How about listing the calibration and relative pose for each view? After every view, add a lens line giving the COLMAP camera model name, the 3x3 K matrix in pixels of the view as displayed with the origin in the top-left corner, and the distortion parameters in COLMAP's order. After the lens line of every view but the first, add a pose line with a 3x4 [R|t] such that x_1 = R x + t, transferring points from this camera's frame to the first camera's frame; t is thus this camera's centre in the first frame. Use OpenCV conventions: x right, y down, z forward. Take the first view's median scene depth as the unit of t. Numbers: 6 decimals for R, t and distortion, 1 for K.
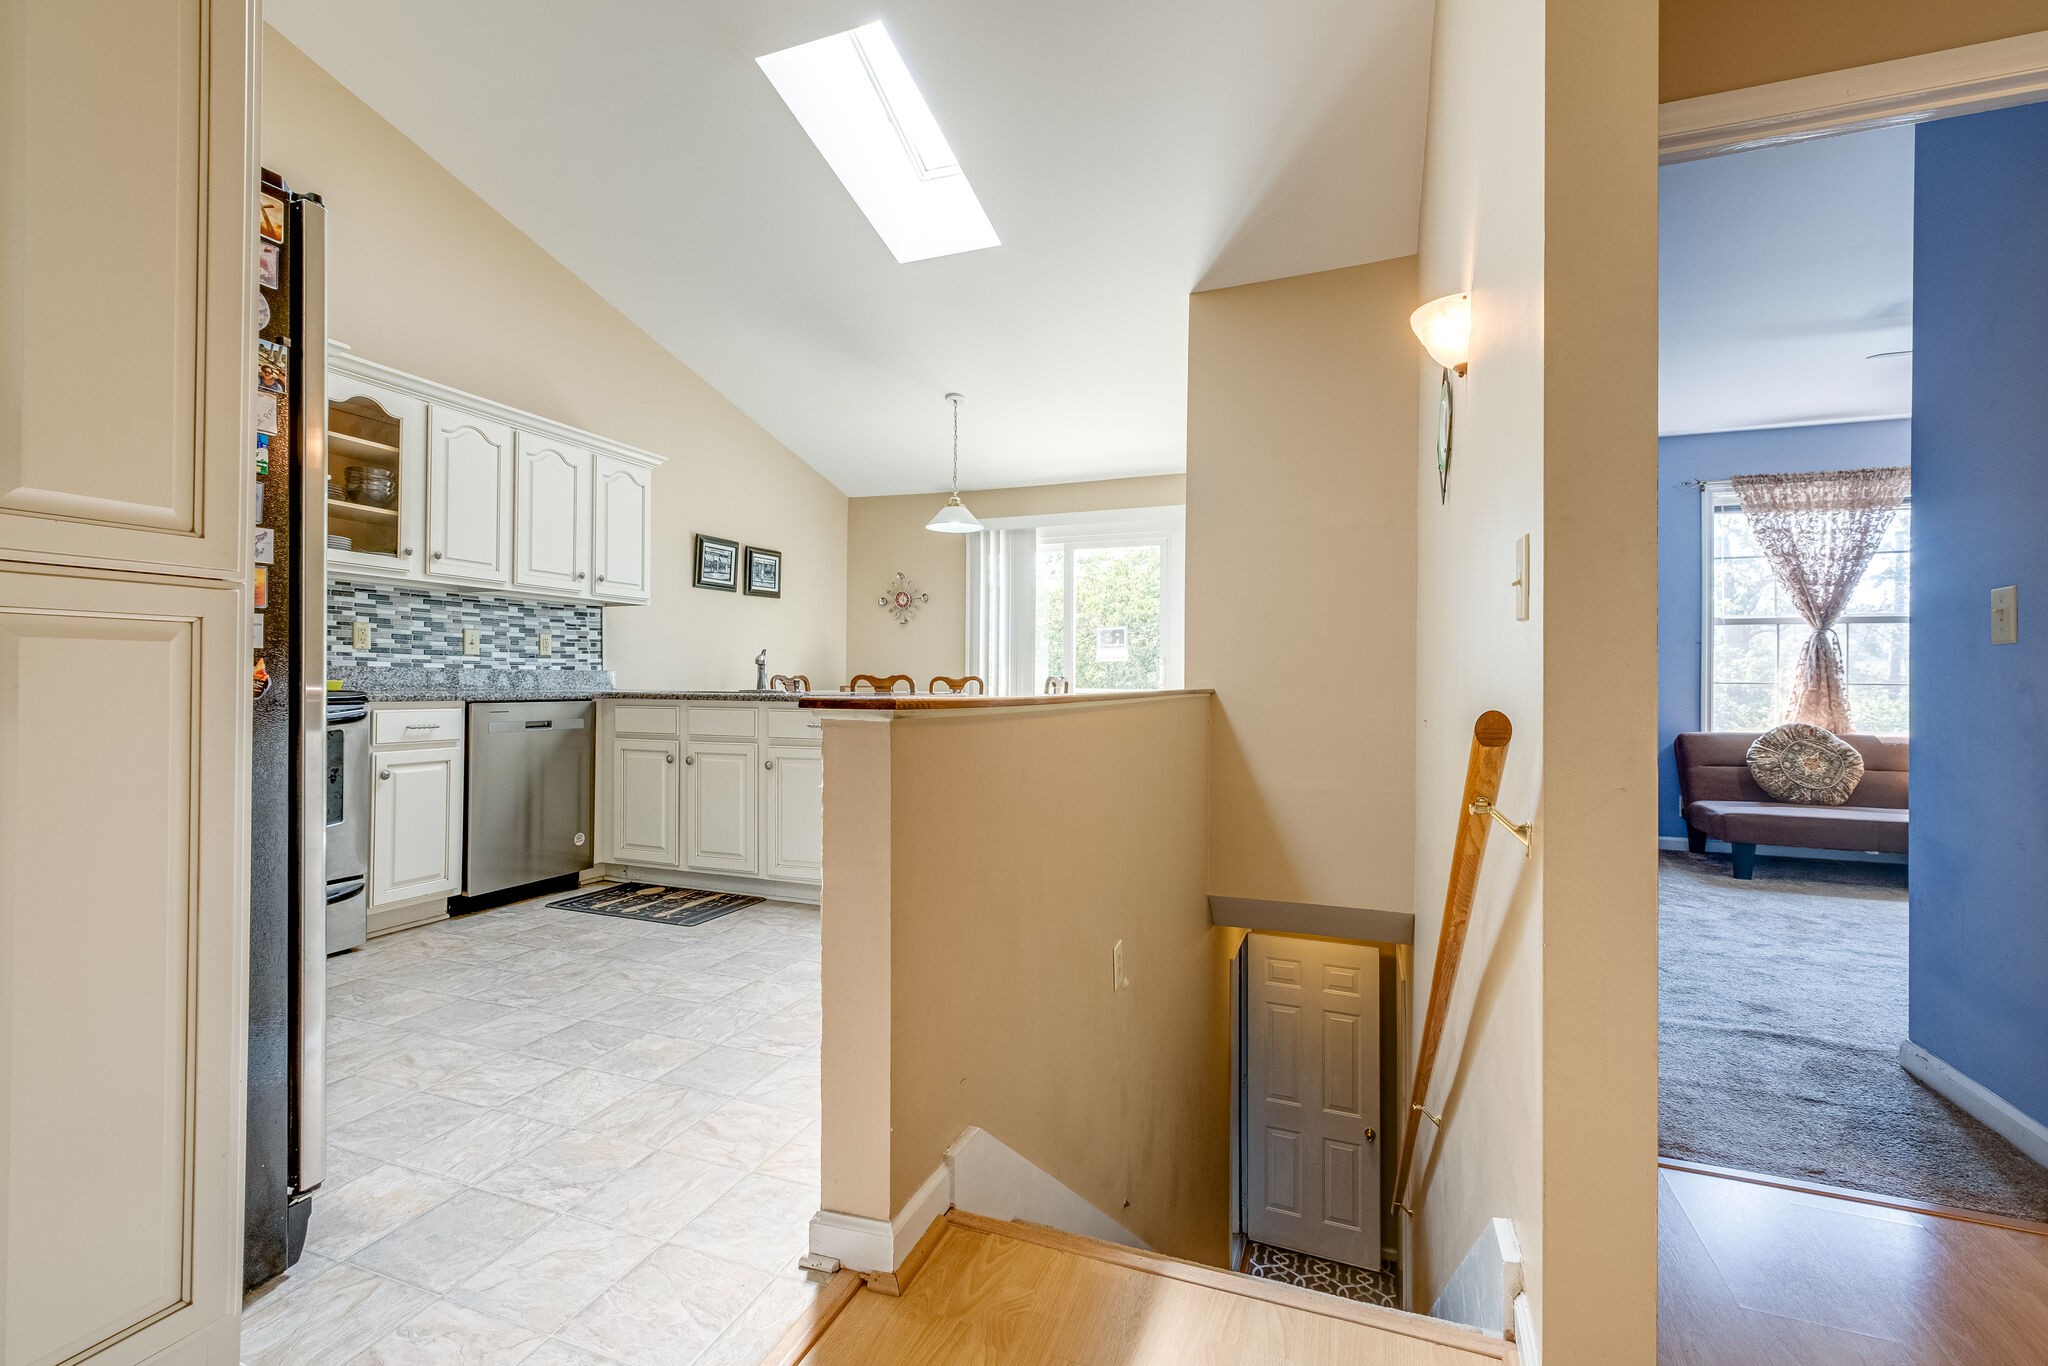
lens RADIAL K [[887.6, 0, 1022.7], [0, 887.6, 680.5], [0, 0, 1]] dist [0.007958, -0.000139]
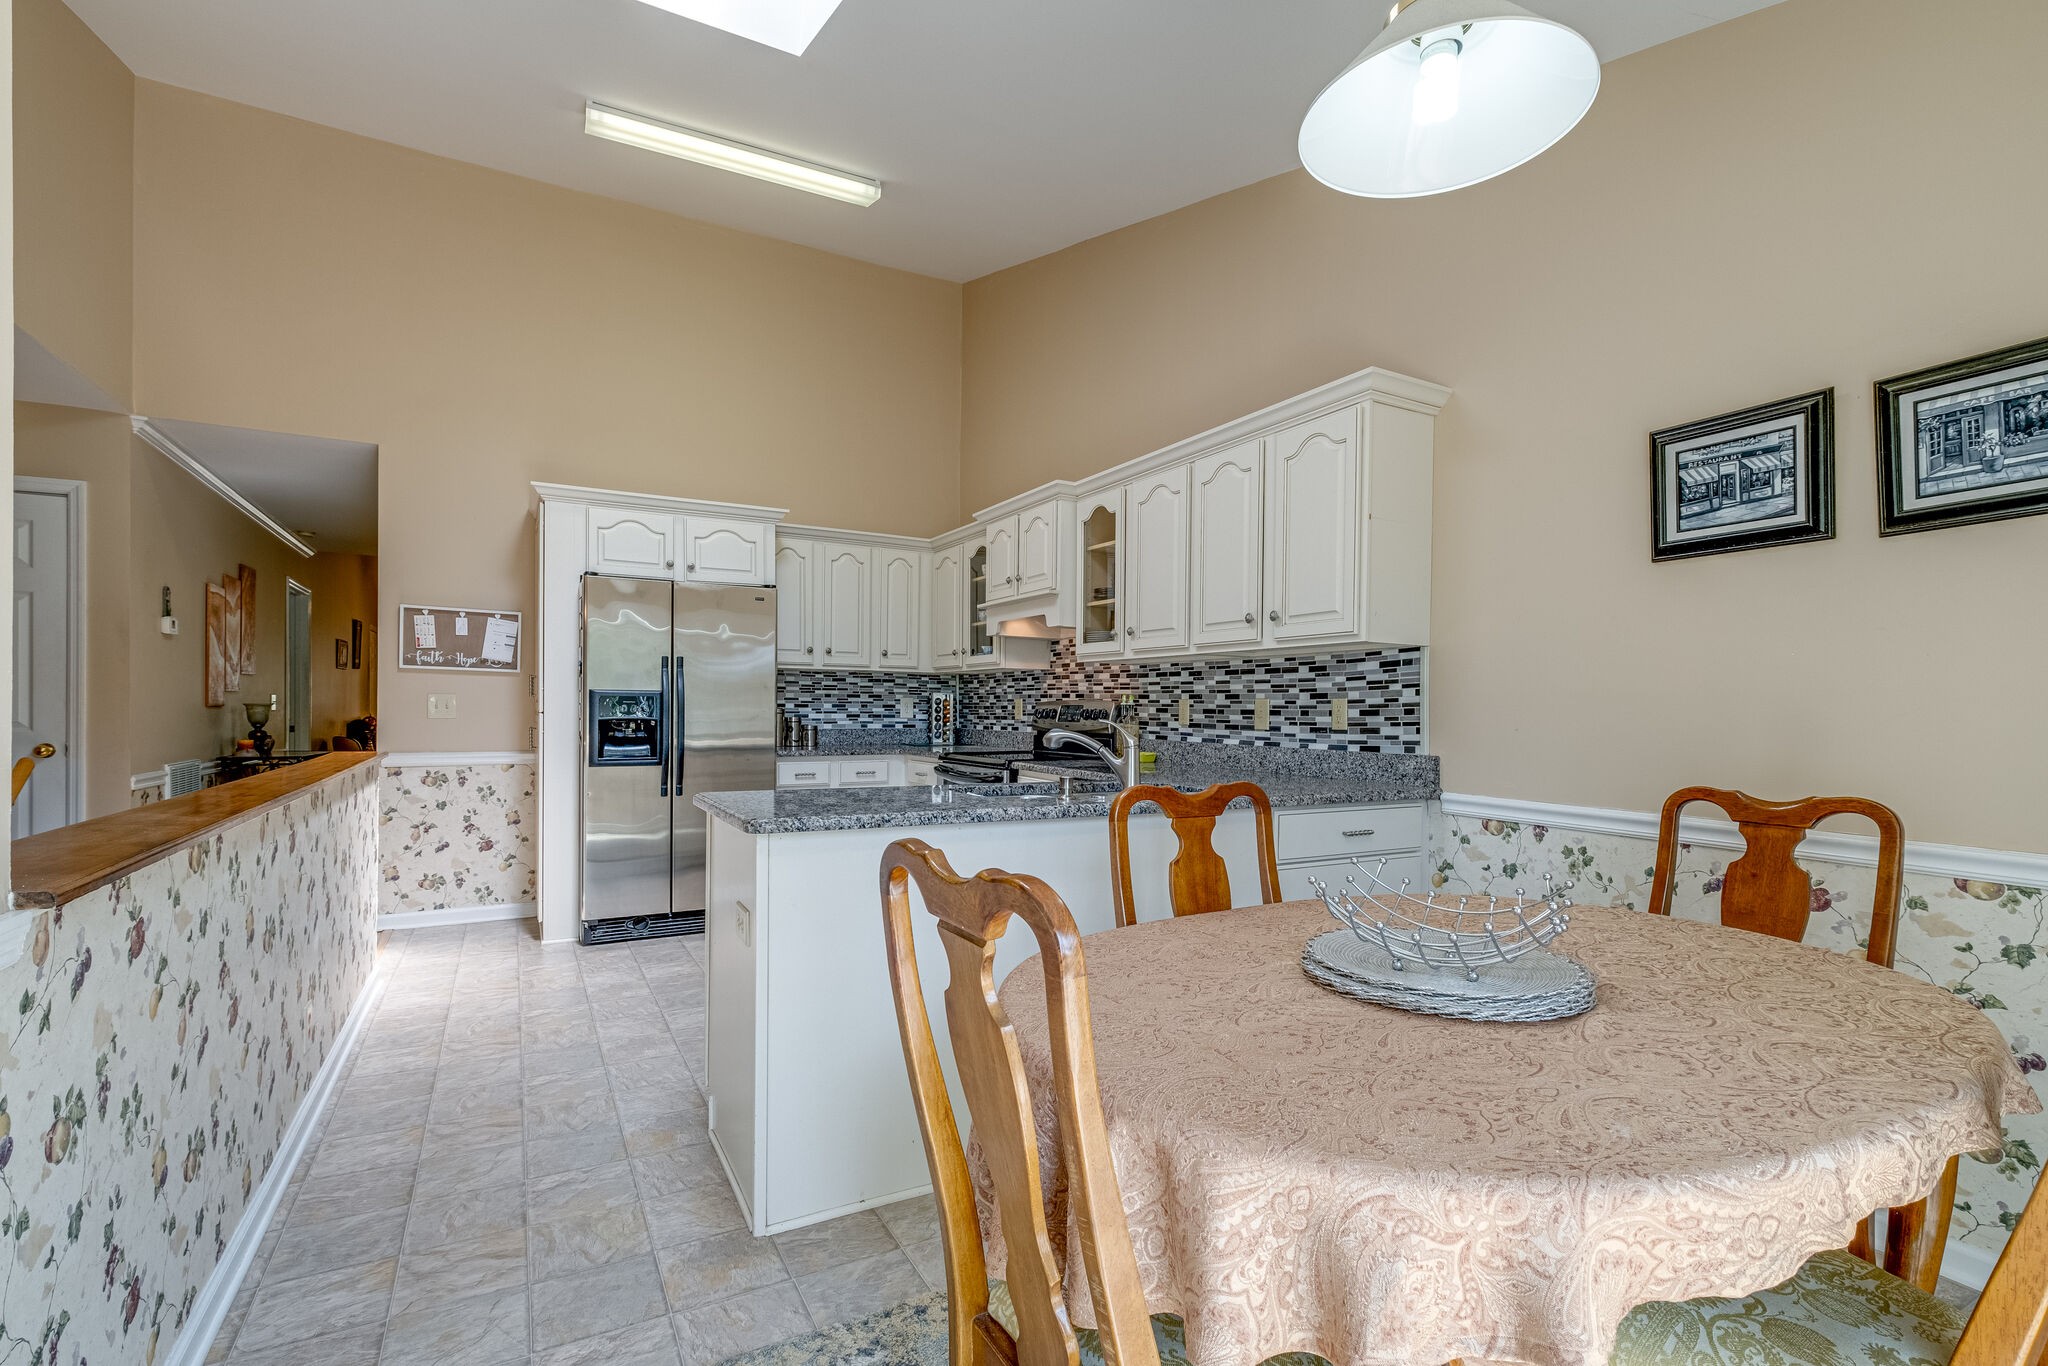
lens RADIAL K [[898.1, 0, 1045.2], [0, 898.1, 723.7], [0, 0, 1]] dist [-0.003348, -0.000316]
pose [[-0.620676, -0.031366, -0.783439, 0.173974], [-0.042363, 0.999082, -0.006437, -0.020180], [0.782922, 0.029194, -0.621435, 1.371475]]
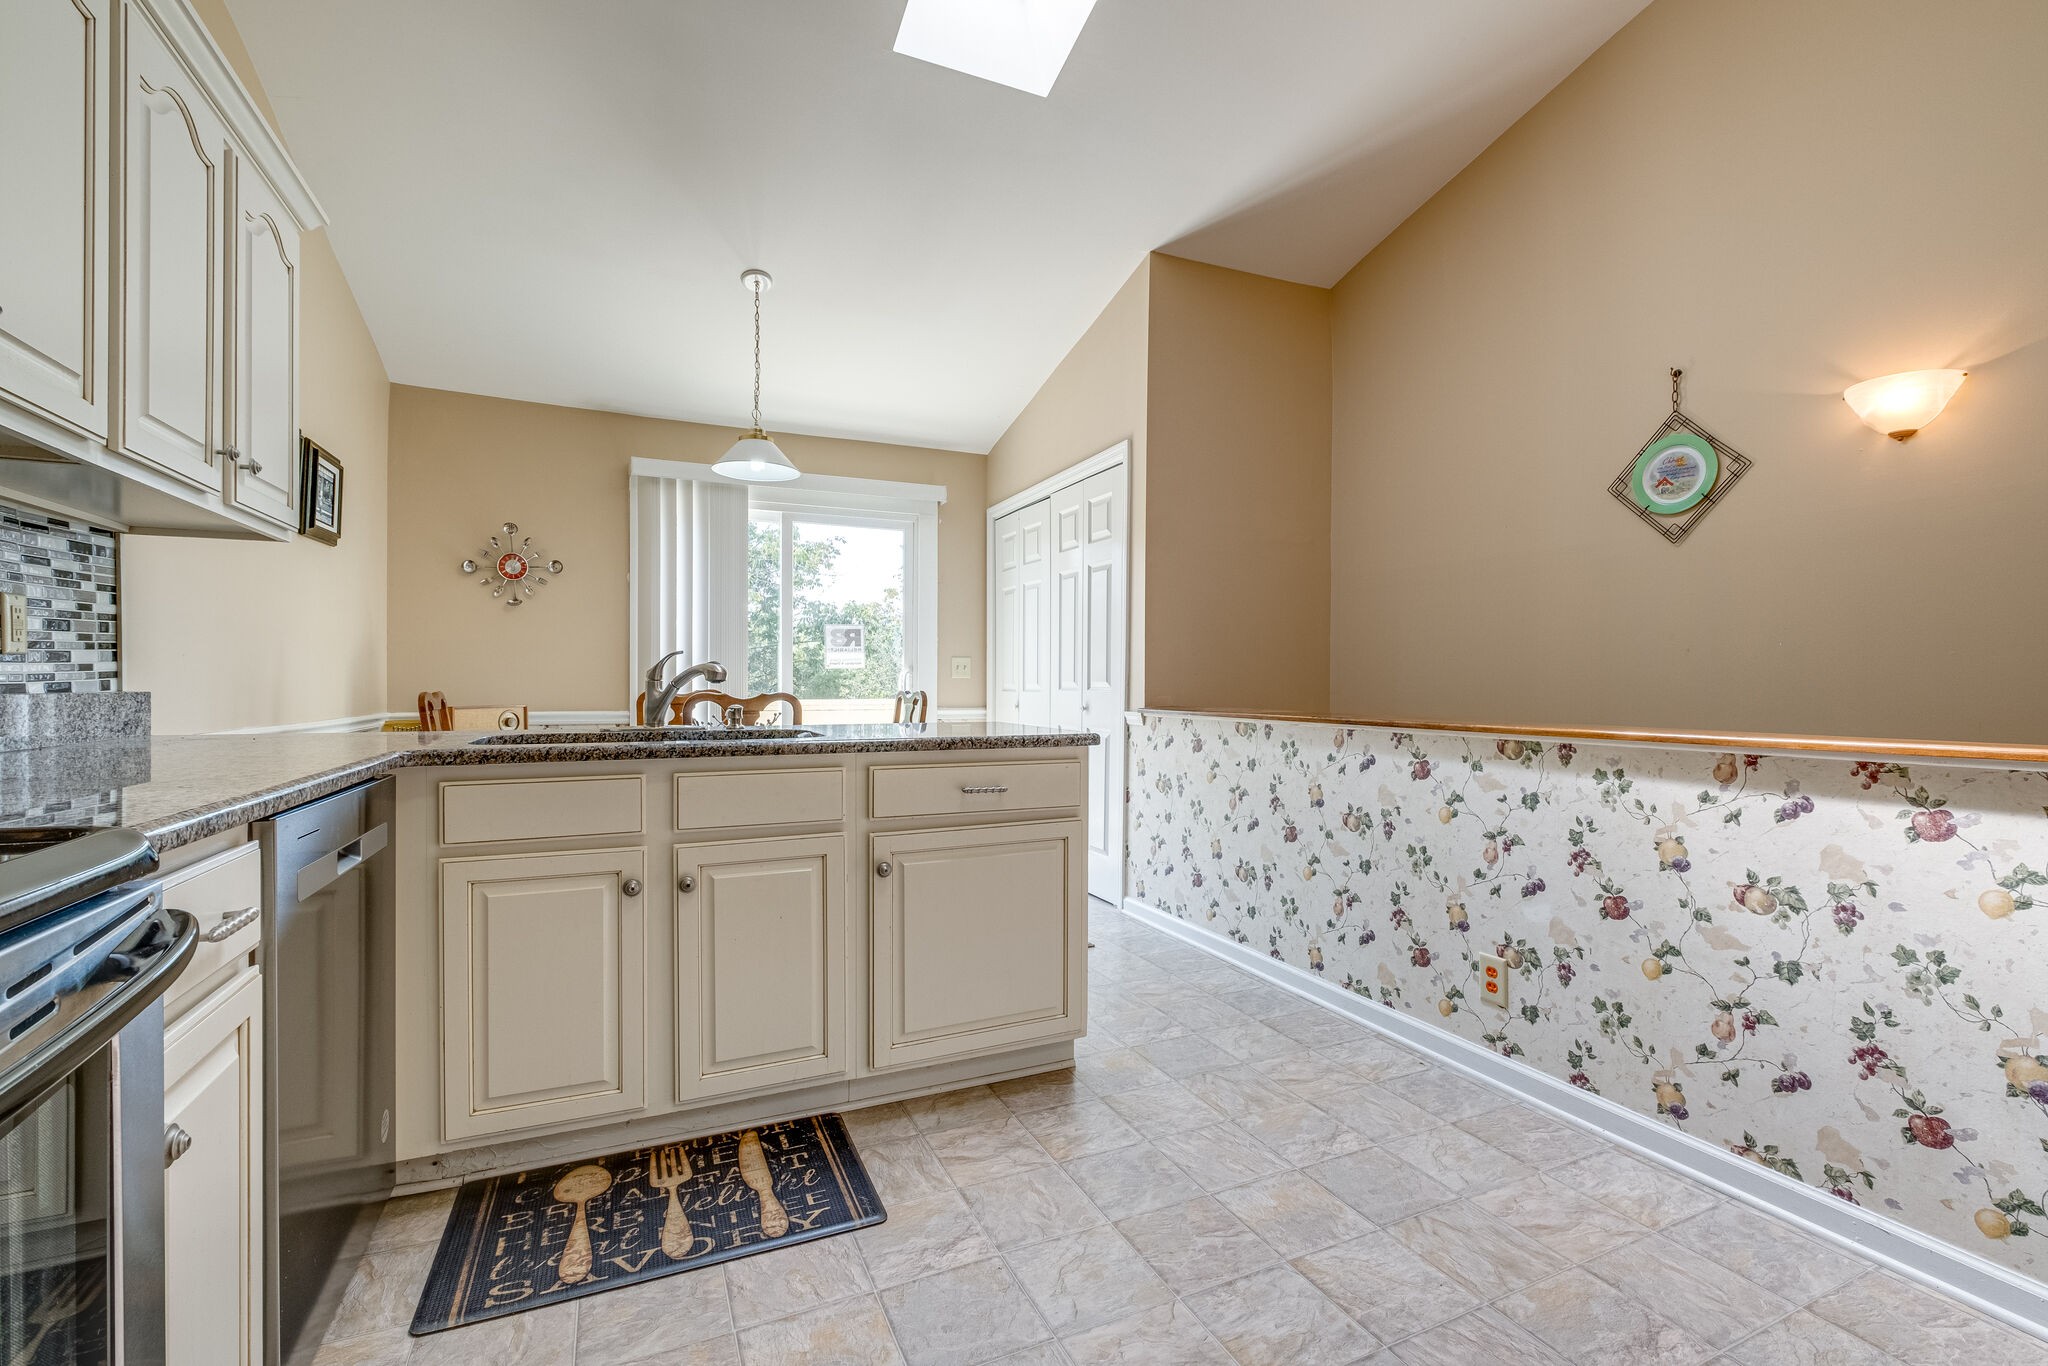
lens RADIAL K [[887.6, 0, 987.8], [0, 887.6, 690.0], [0, 0, 1]] dist [0.007958, -0.000139]
pose [[0.708736, -0.010762, 0.705392, -0.559941], [-0.000404, 0.999877, 0.015661, -0.021324], [-0.705474, -0.011385, 0.708645, 0.506477]]
